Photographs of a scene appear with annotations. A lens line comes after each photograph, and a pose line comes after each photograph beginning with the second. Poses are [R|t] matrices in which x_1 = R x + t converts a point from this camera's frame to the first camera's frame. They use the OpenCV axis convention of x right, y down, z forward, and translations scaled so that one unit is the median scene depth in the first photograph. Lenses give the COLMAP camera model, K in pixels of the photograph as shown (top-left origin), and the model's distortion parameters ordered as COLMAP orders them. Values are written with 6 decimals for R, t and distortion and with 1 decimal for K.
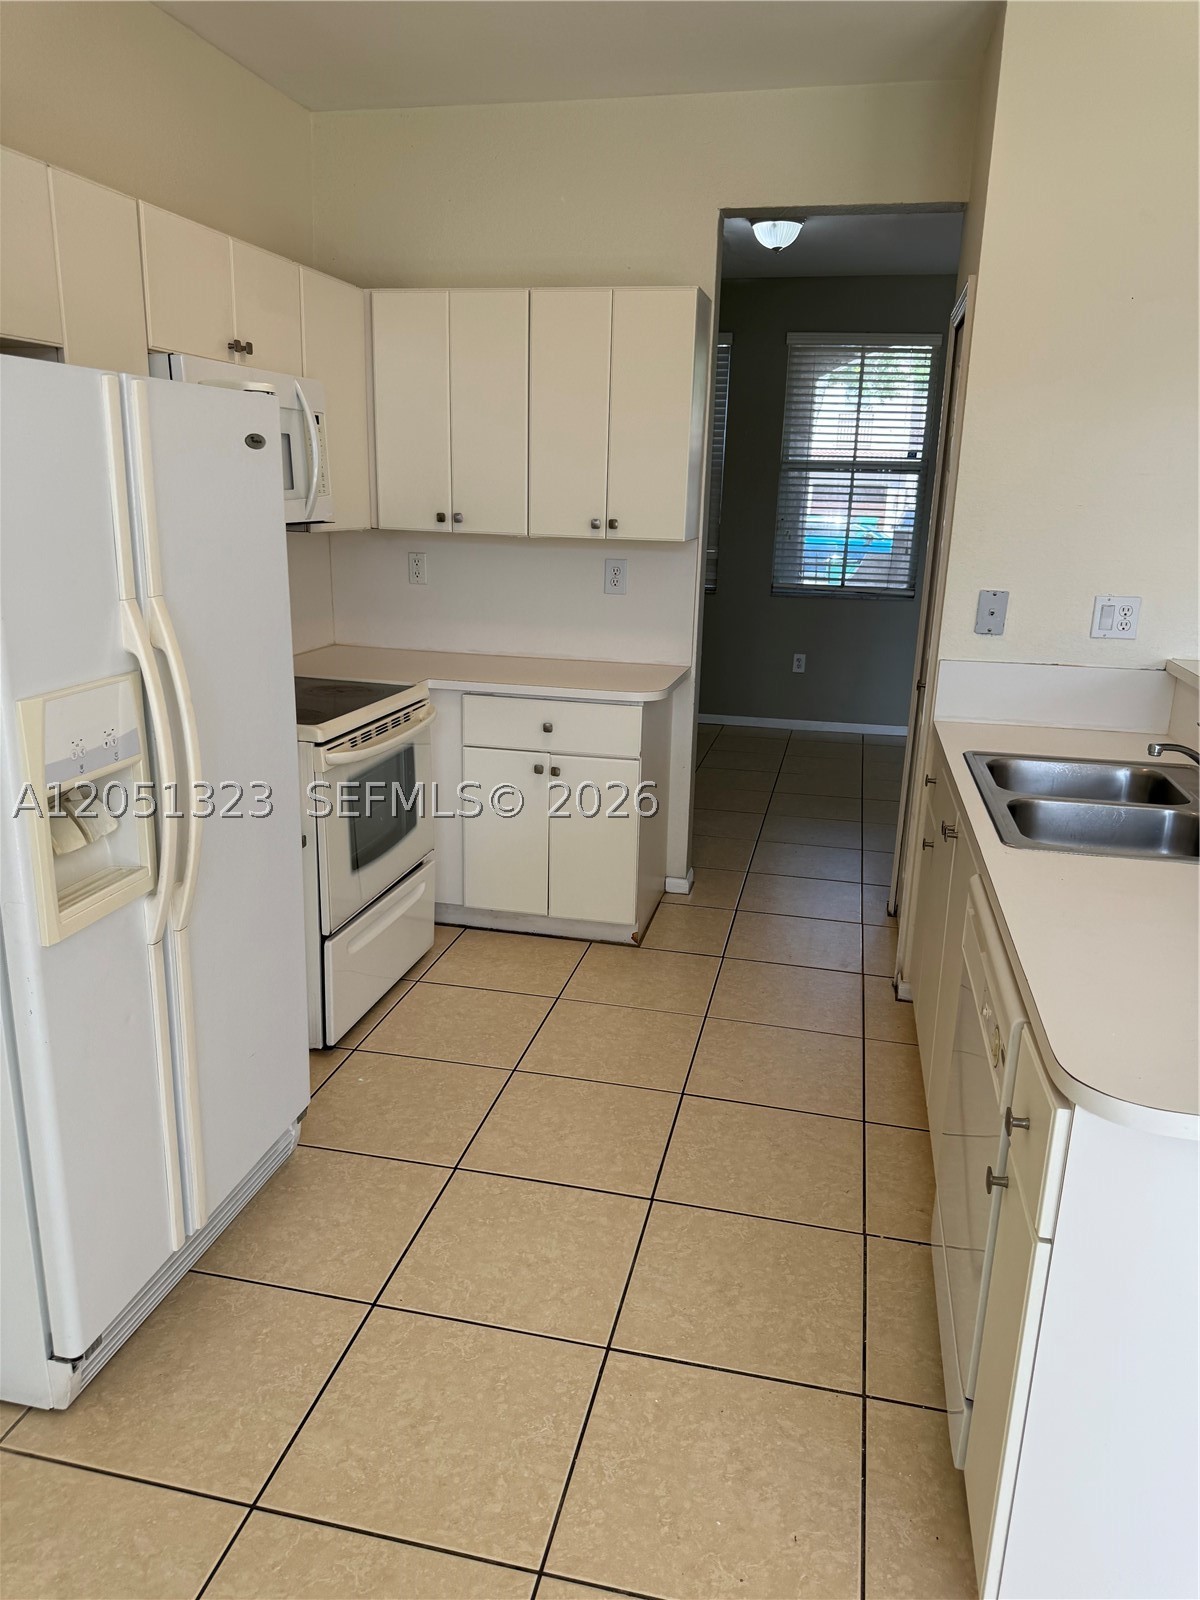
lens RADIAL K [[1134.2, 0, 600.0], [0, 1134.2, 800.0], [0, 0, 1]] dist [0.120204, -0.156171]
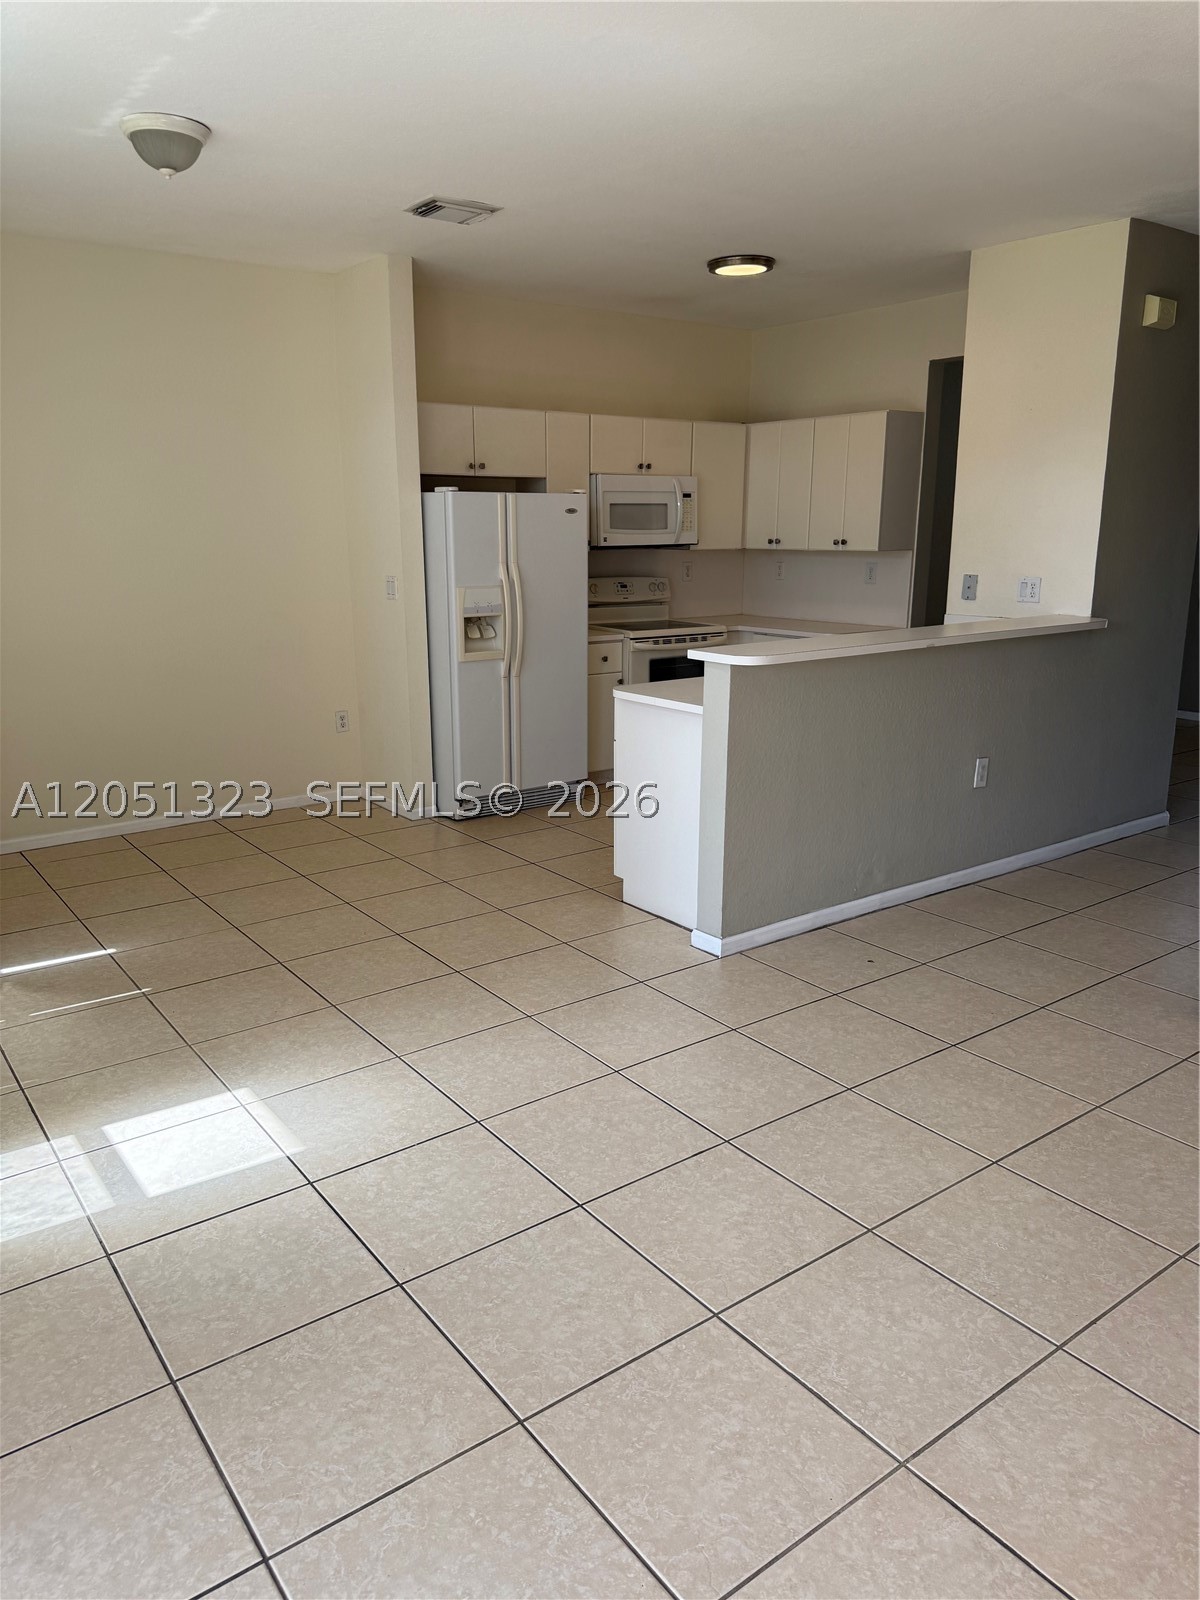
lens RADIAL K [[1134.2, 0, 600.0], [0, 1134.2, 800.0], [0, 0, 1]] dist [0.120204, -0.156171]
pose [[0.756480, 0.129174, -0.641134, 0.974488], [-0.153761, 0.987951, 0.017626, 0.193980], [0.635685, 0.085248, 0.767227, -0.615734]]
